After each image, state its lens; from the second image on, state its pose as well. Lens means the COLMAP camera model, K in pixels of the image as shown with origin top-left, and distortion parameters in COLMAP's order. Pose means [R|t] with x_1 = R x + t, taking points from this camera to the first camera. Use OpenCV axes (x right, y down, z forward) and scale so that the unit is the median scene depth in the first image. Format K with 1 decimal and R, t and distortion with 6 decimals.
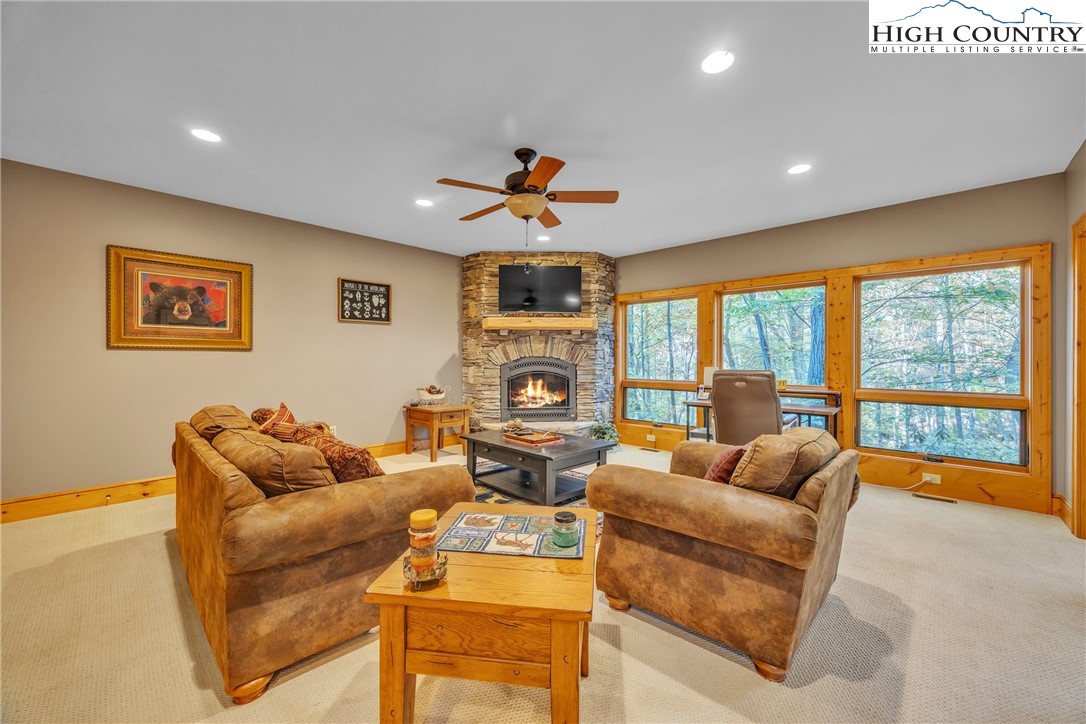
lens RADIAL K [[433.9, 0, 544.6], [0, 433.9, 369.7], [0, 0, 1]] dist [0.013525, -0.000432]
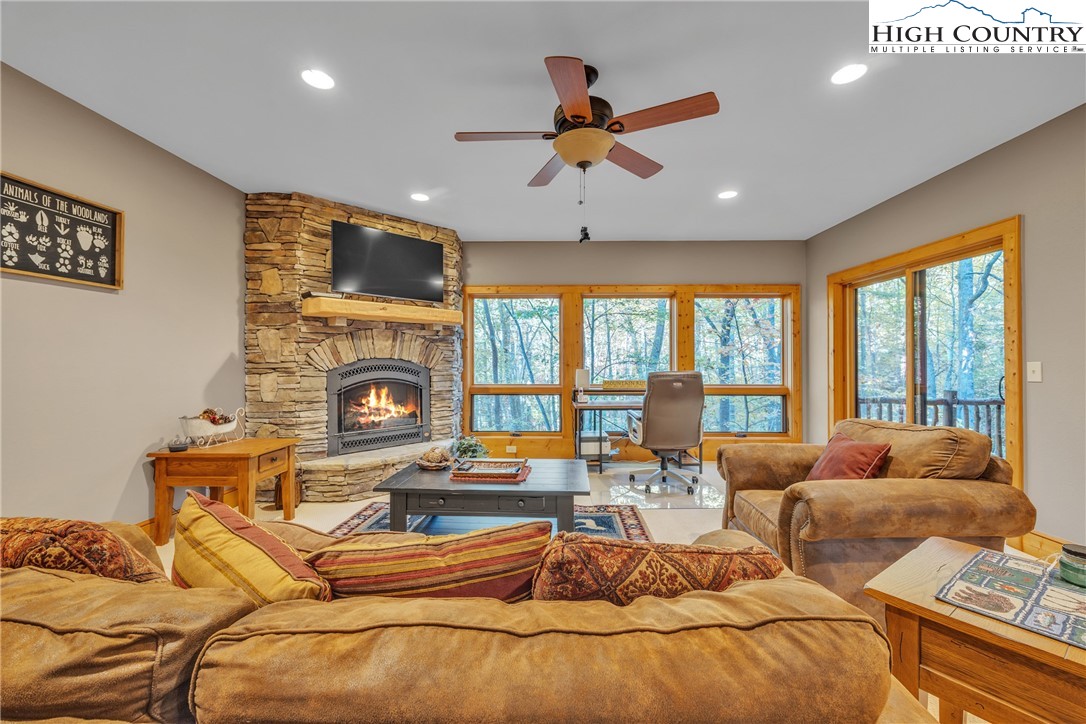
lens RADIAL K [[443.4, 0, 538.0], [0, 443.4, 368.4], [0, 0, 1]] dist [0.004708, 0.000761]
pose [[0.729817, -0.012007, 0.683537, -0.340638], [0.019669, 0.999801, -0.003438, -0.005814], [-0.683359, 0.015953, 0.729908, 0.292564]]
